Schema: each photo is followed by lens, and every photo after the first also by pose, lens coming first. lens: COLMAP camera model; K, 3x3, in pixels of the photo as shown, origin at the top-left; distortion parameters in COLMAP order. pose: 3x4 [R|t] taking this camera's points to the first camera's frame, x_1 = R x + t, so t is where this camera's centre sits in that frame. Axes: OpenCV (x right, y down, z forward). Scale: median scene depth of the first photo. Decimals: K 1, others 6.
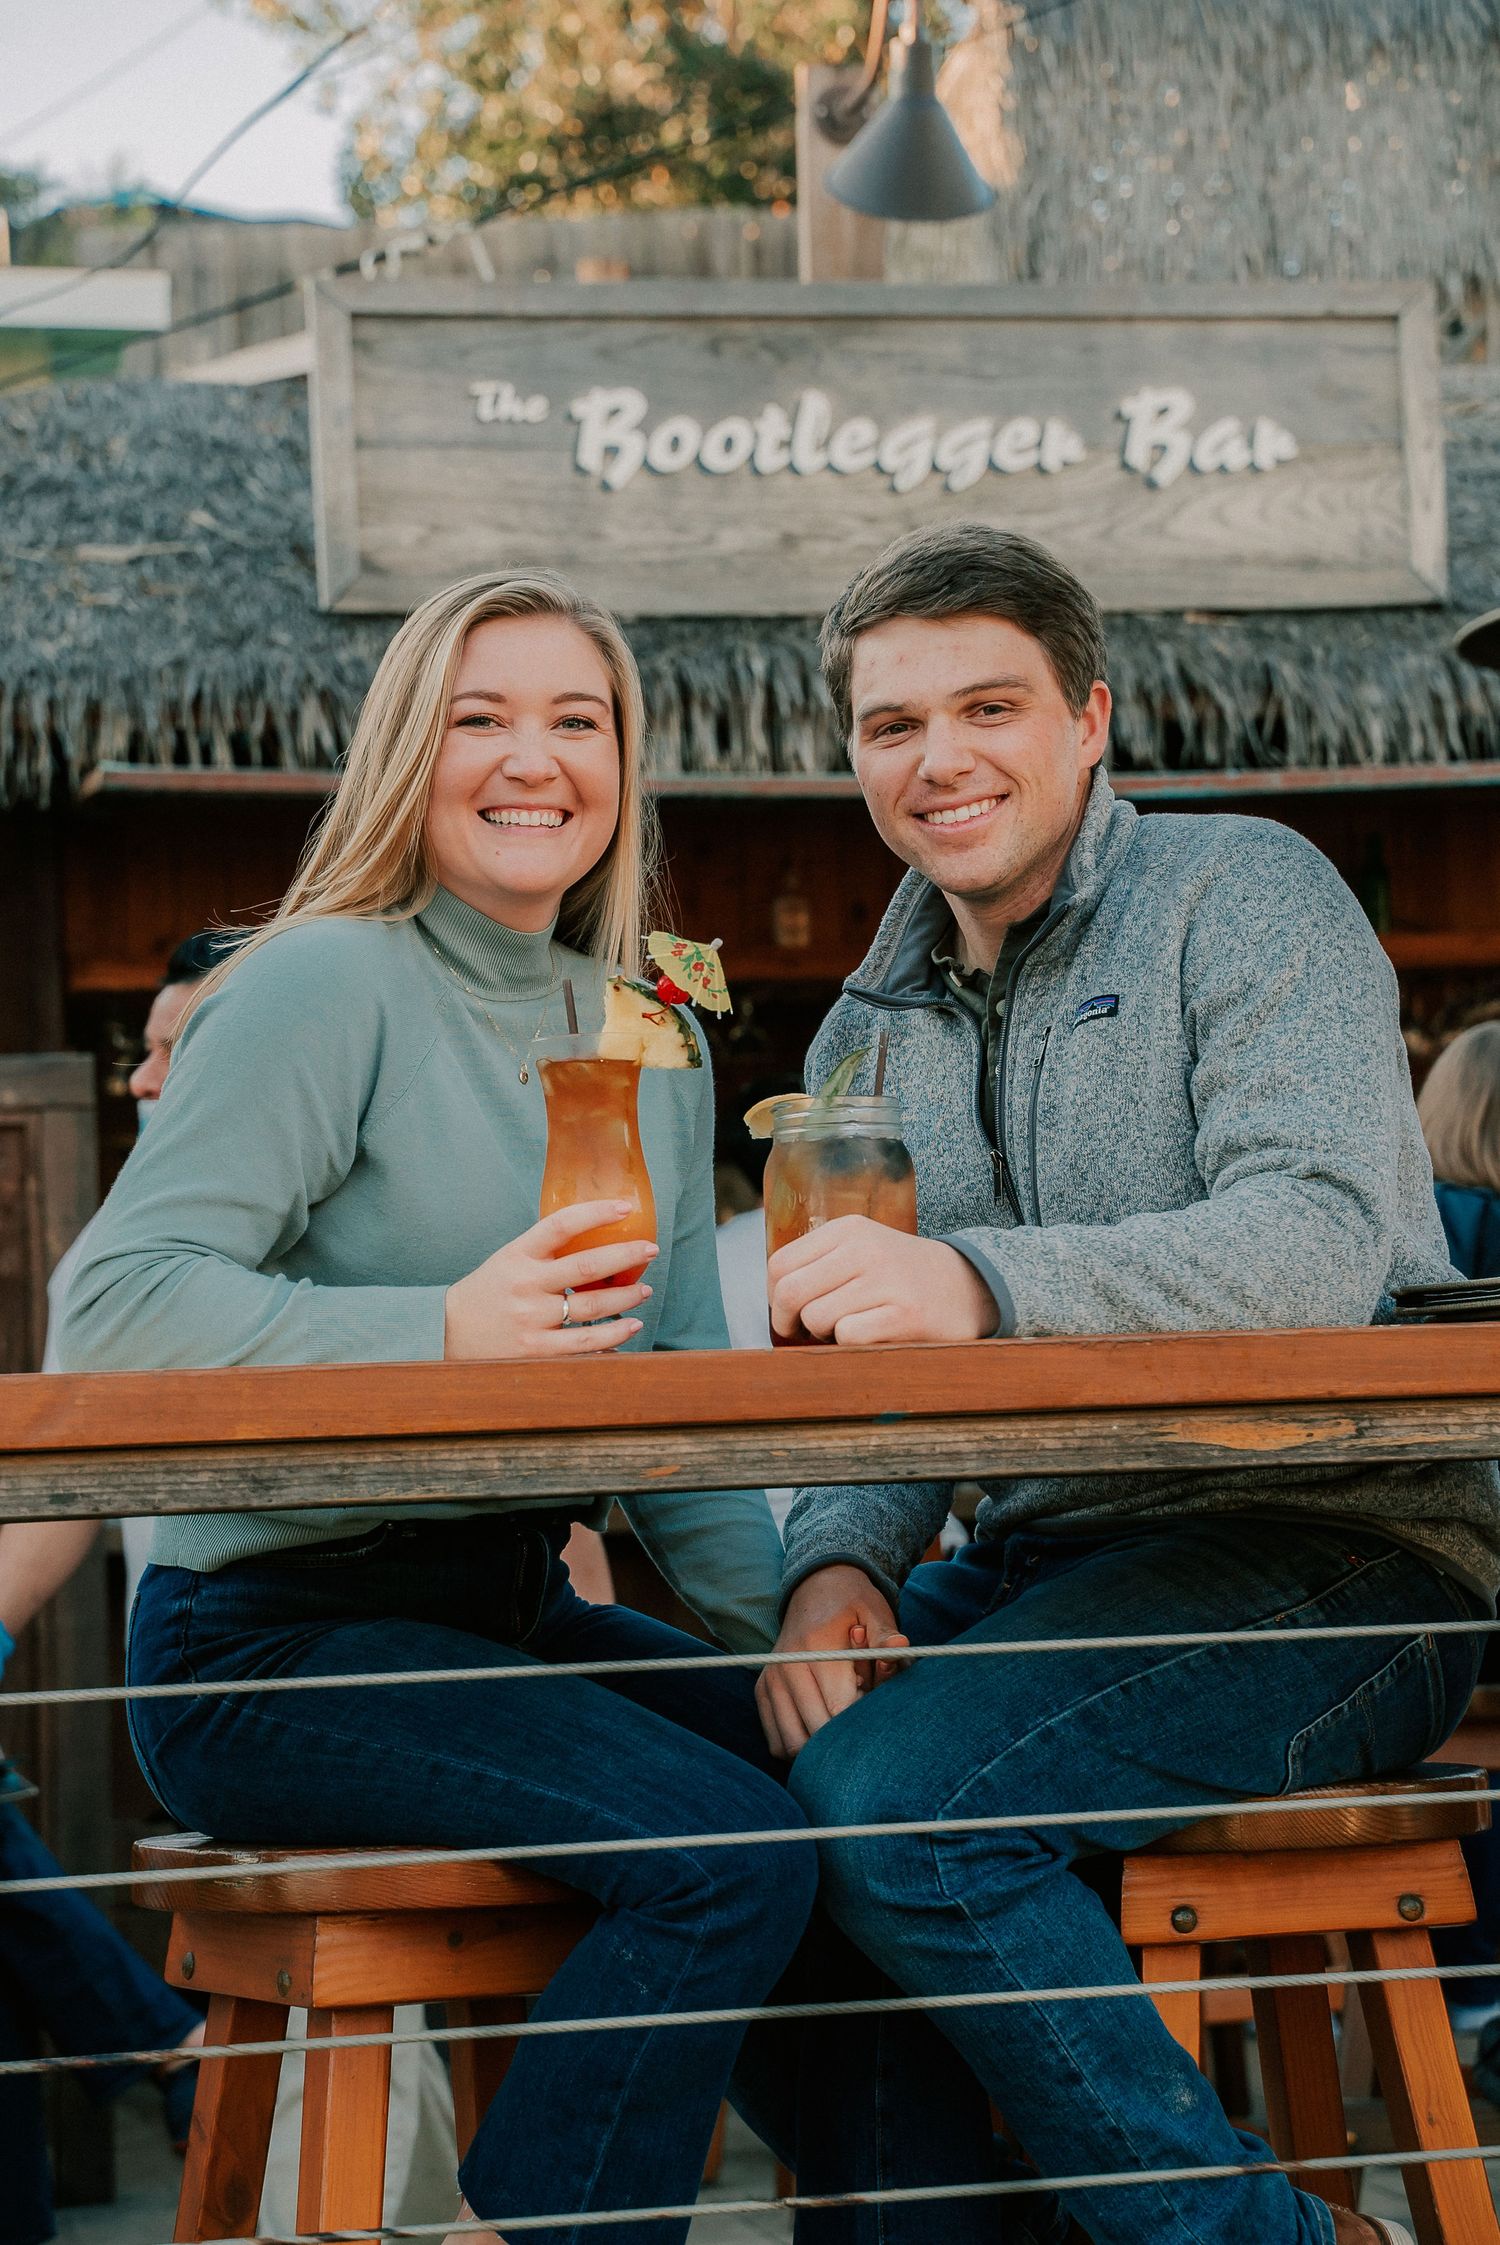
lens RADIAL K [[4665.8, 0, 750.0], [0, 4665.8, 1122.5], [0, 0, 1]] dist [0.086409, 0.143638]
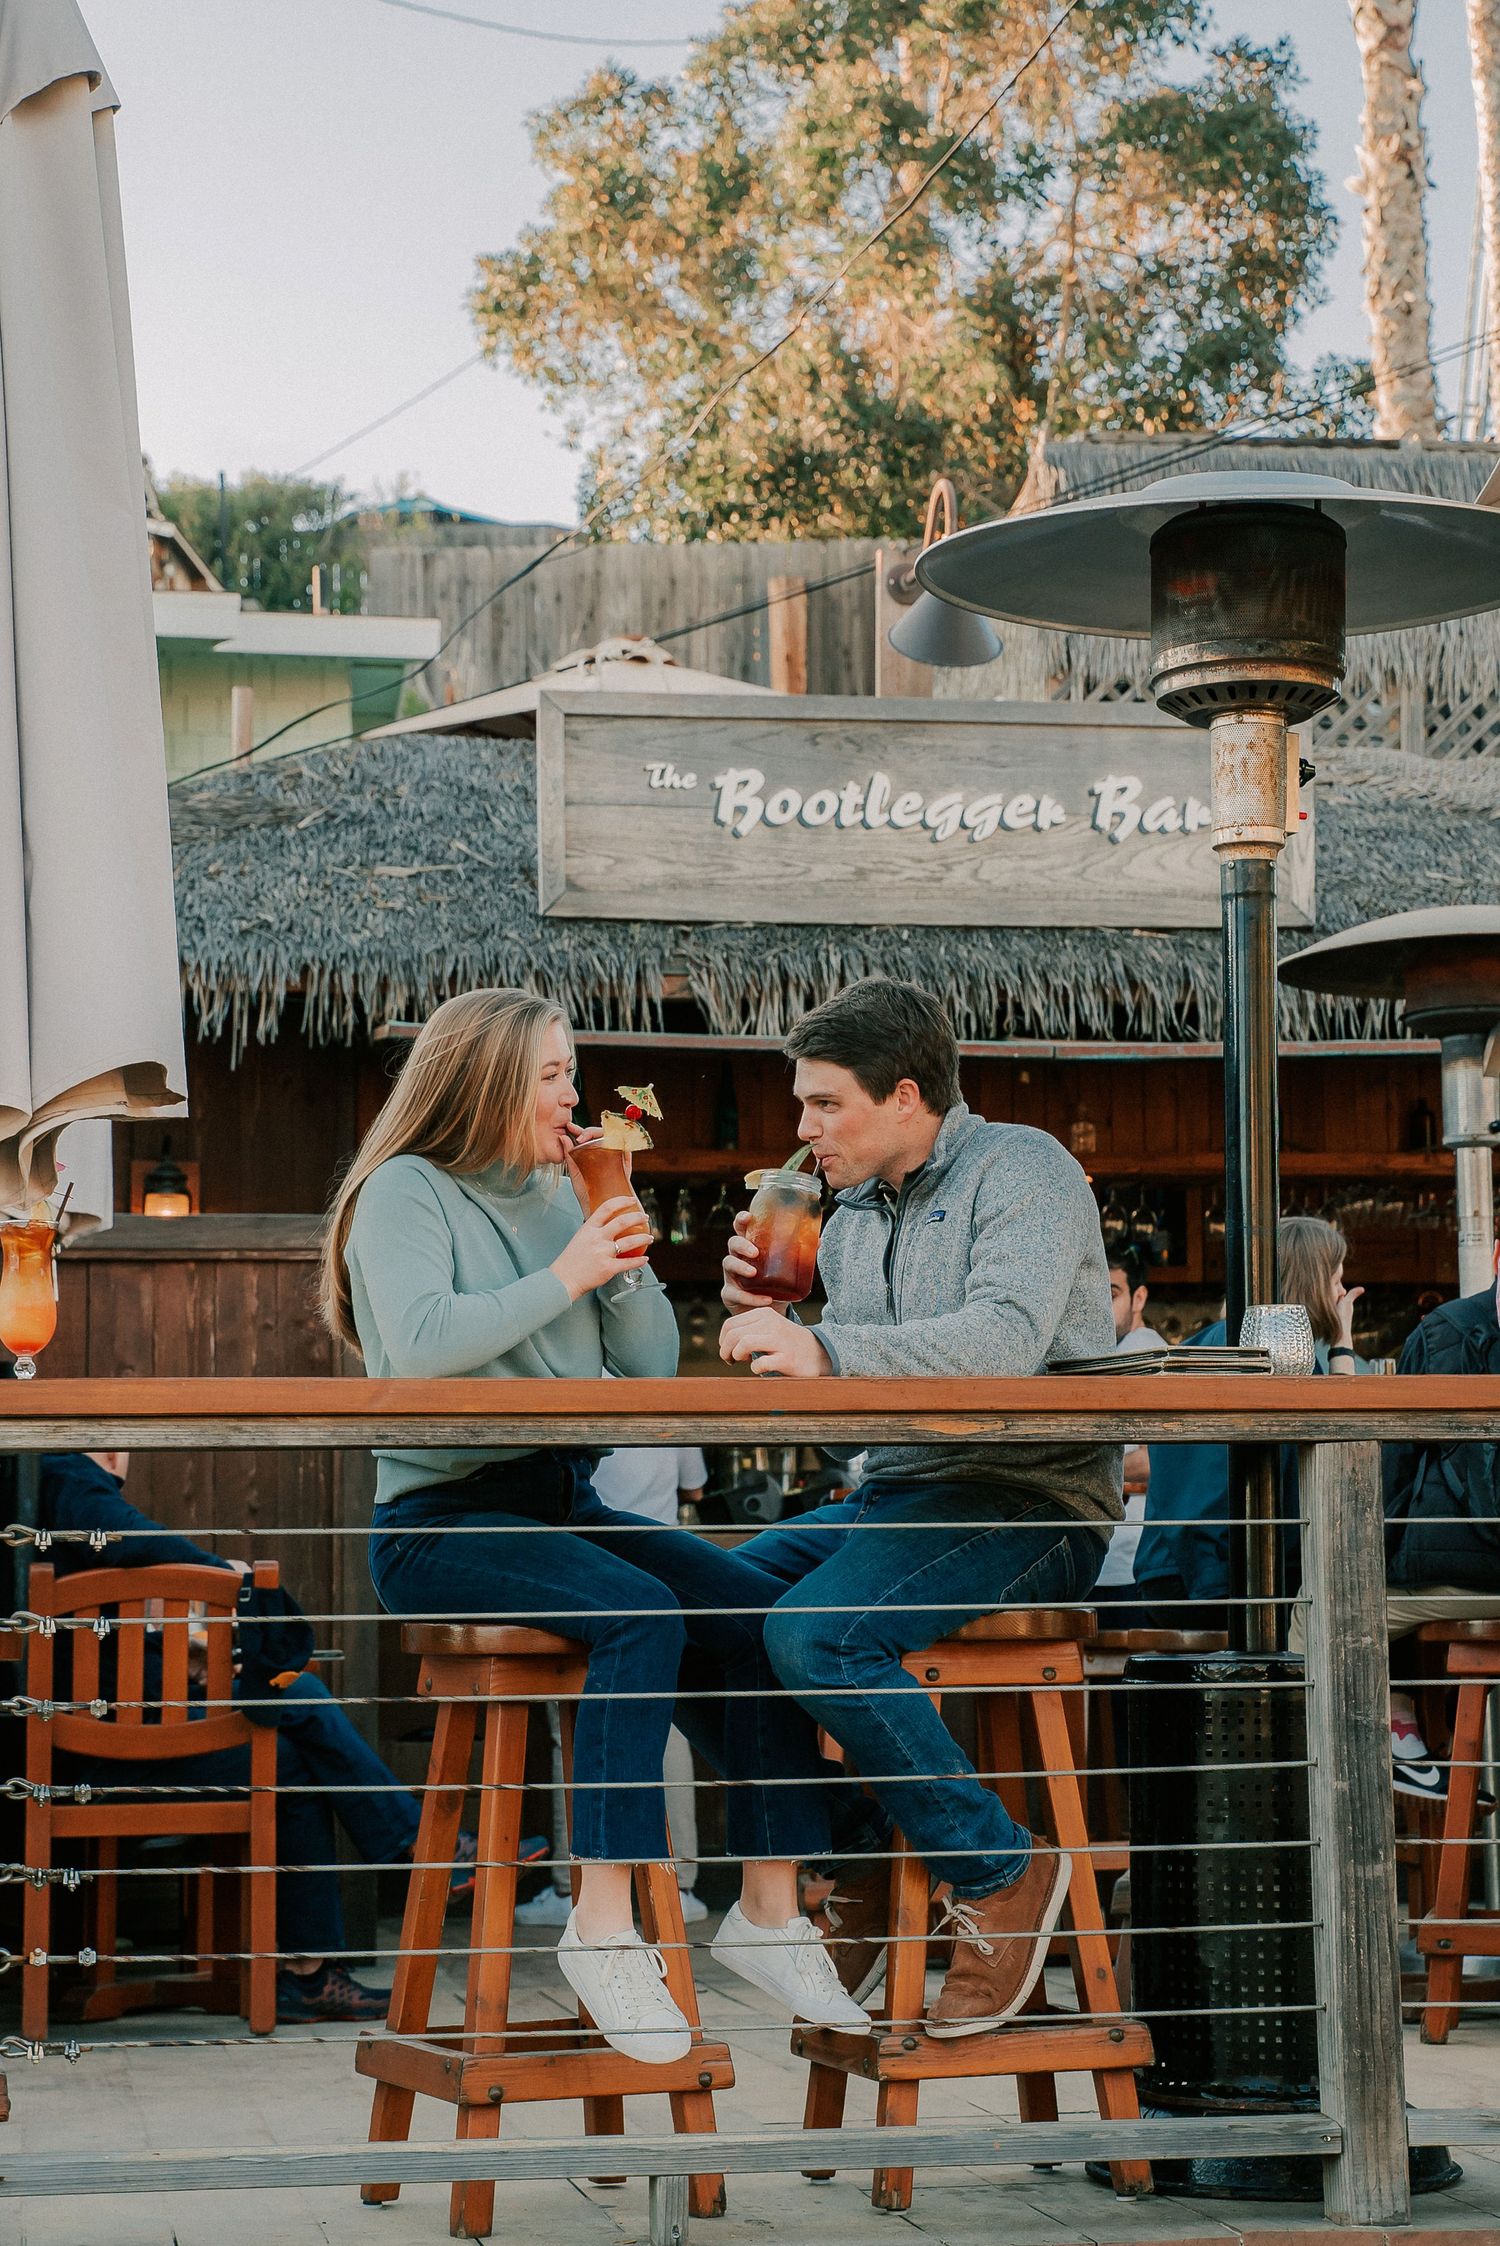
lens RADIAL K [[3869.4, 0, 750.0], [0, 3869.4, 1123.0], [0, 0, 1]] dist [-0.004729, -0.006834]
pose [[0.998905, 0.025893, -0.038977, 0.022880], [-0.027379, 0.998899, -0.038085, 0.000078], [0.037948, 0.039111, 0.998514, -0.202872]]
